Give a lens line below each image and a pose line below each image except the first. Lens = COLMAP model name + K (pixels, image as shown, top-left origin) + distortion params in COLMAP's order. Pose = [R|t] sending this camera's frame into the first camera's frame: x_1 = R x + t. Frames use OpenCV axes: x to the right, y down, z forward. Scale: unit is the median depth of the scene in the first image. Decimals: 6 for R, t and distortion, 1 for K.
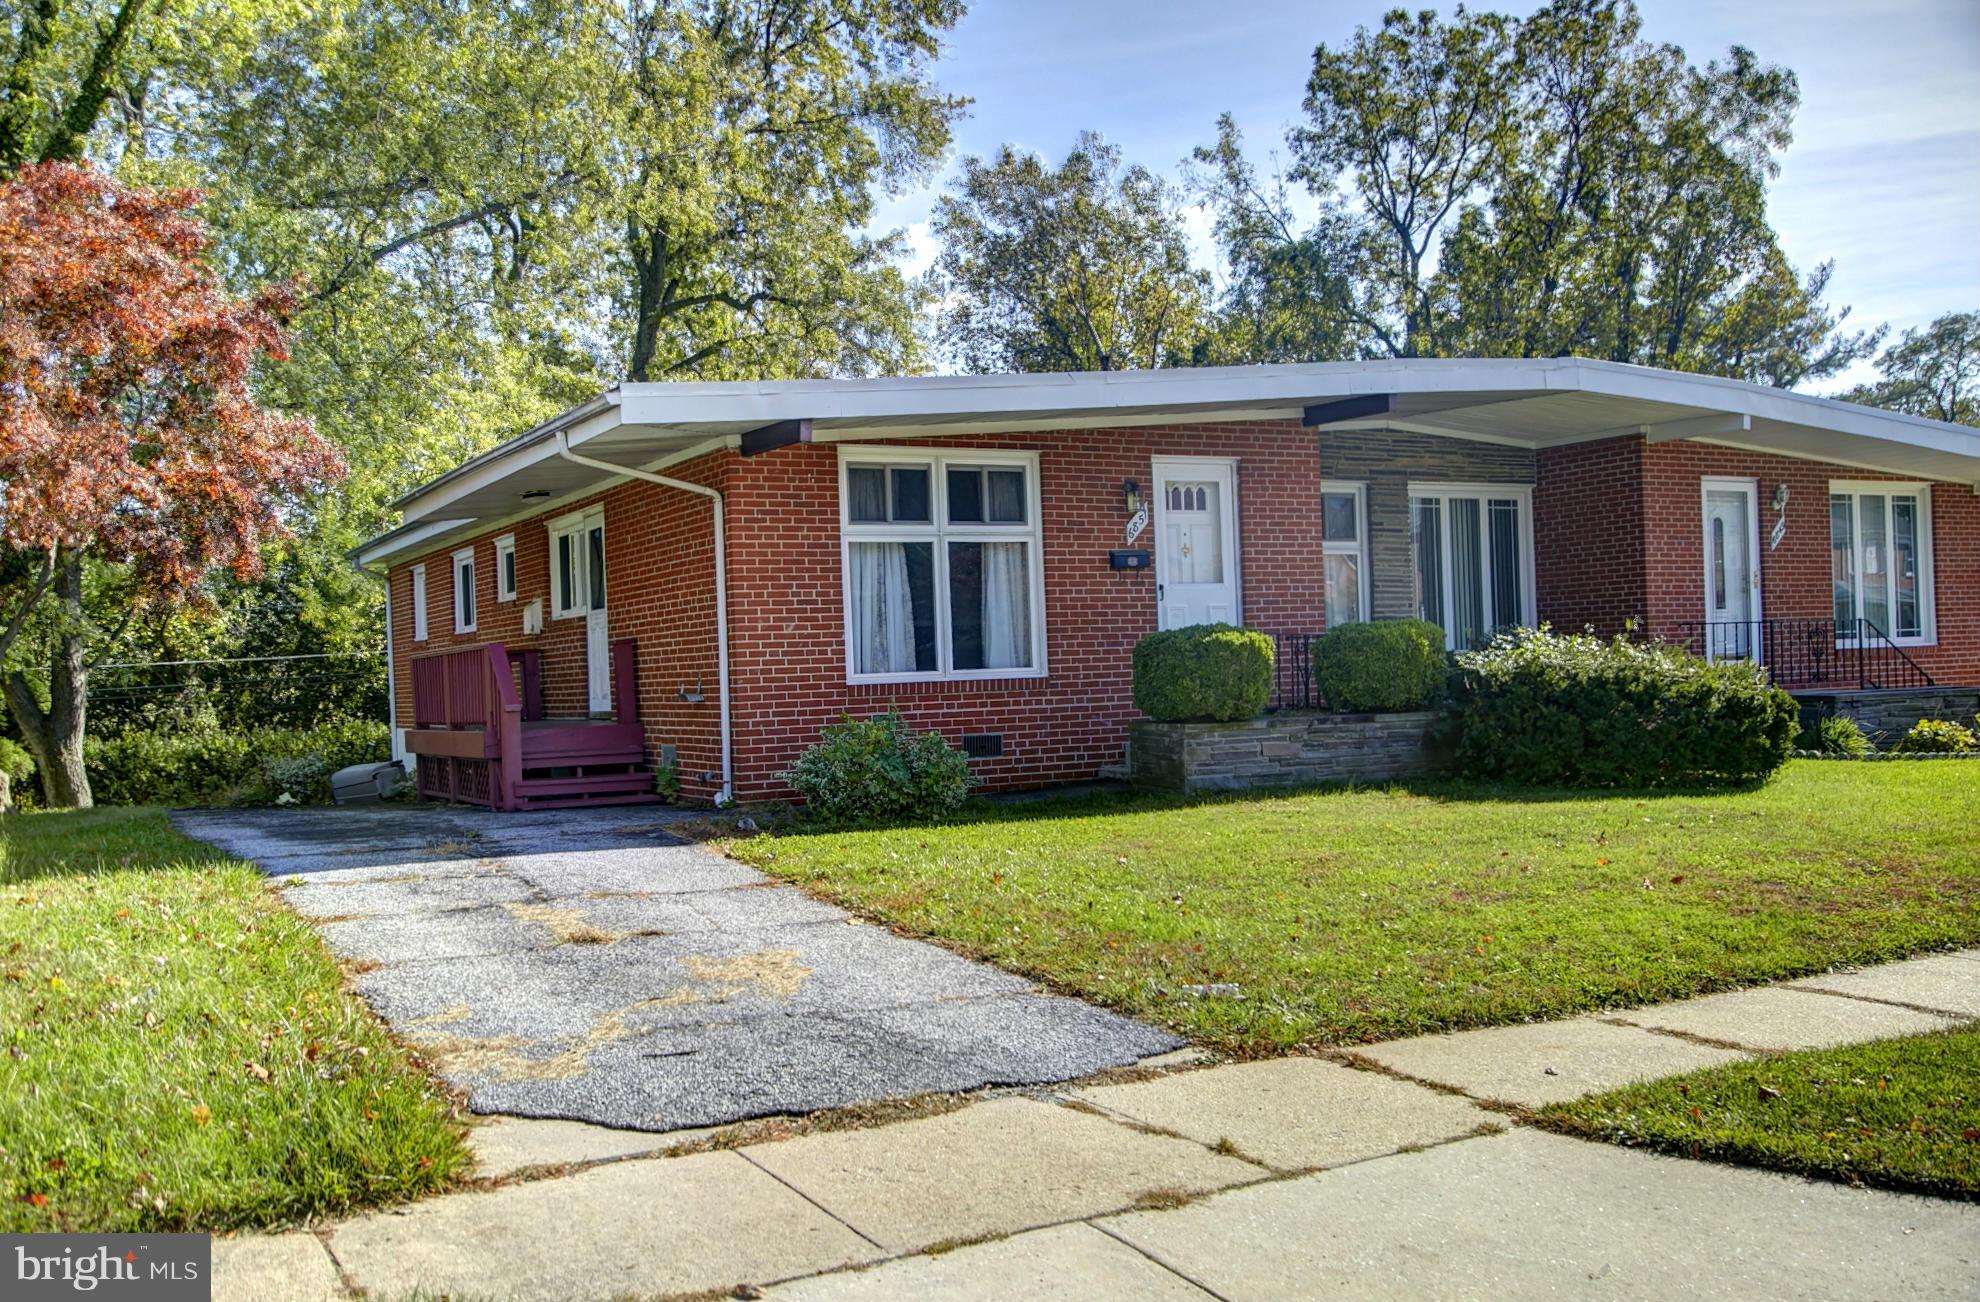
lens RADIAL K [[1790.7, 0, 990.0], [0, 1790.7, 651.0], [0, 0, 1]] dist [0.000962, 0.004627]
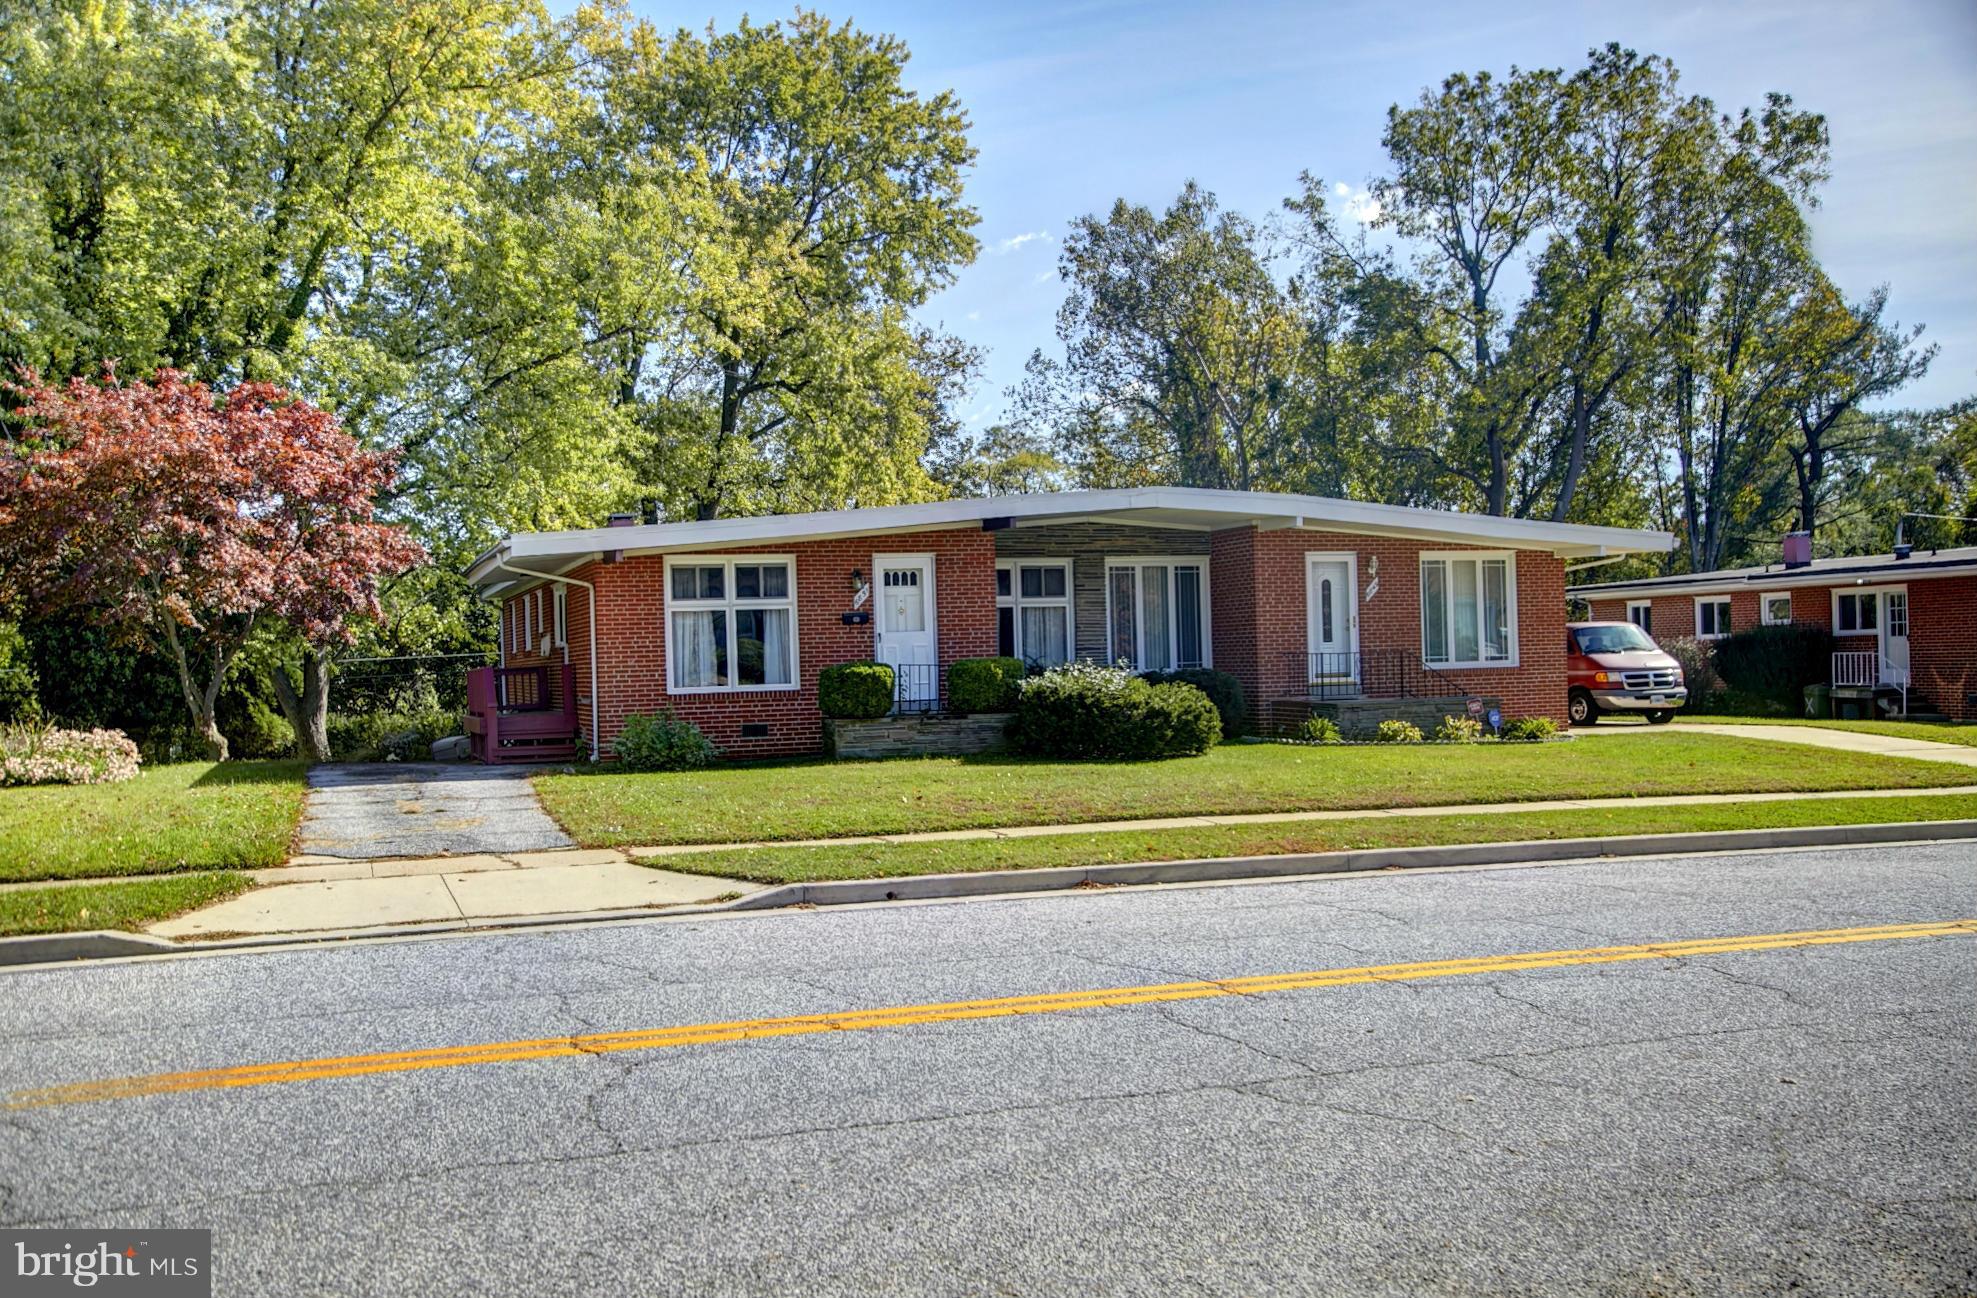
lens RADIAL K [[1788.0, 0, 988.5], [0, 1788.0, 649.0], [0, 0, 1]] dist [0.000962, 0.004627]
pose [[0.988838, 0.005222, -0.148906, 0.443513], [-0.003771, 0.999943, 0.010027, -0.039565], [0.148950, -0.009354, 0.988801, -0.608119]]
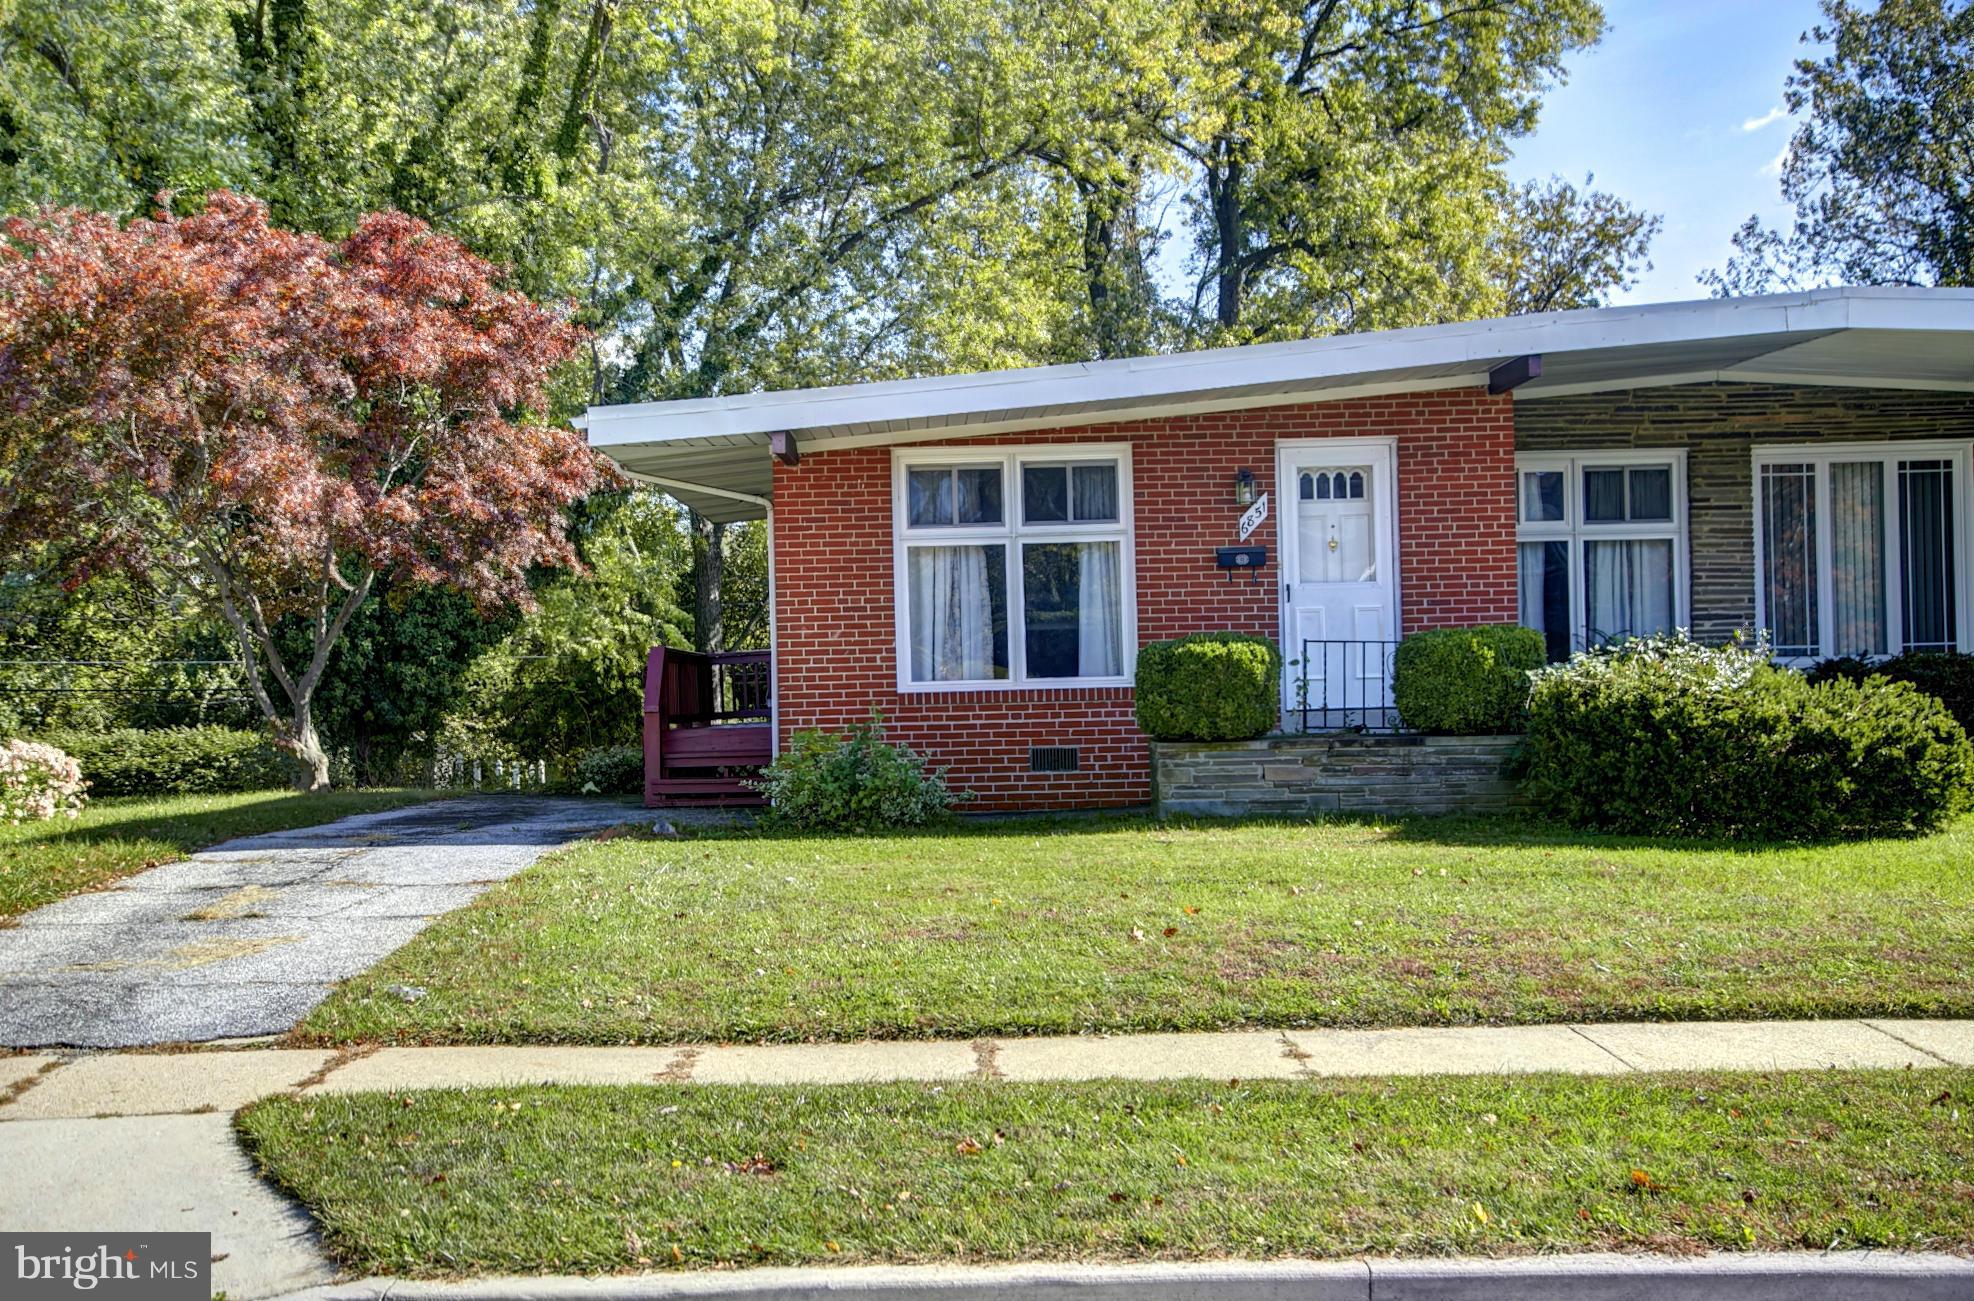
lens RADIAL K [[2092.1, 0, 987.0], [0, 2092.1, 650.5], [0, 0, 1]] dist [-0.001222, 0.238128]
pose [[0.884602, 0.006852, -0.466296, 0.455801], [-0.001357, 0.999926, 0.012120, -0.016740], [0.466345, -0.010089, 0.884546, 0.007383]]
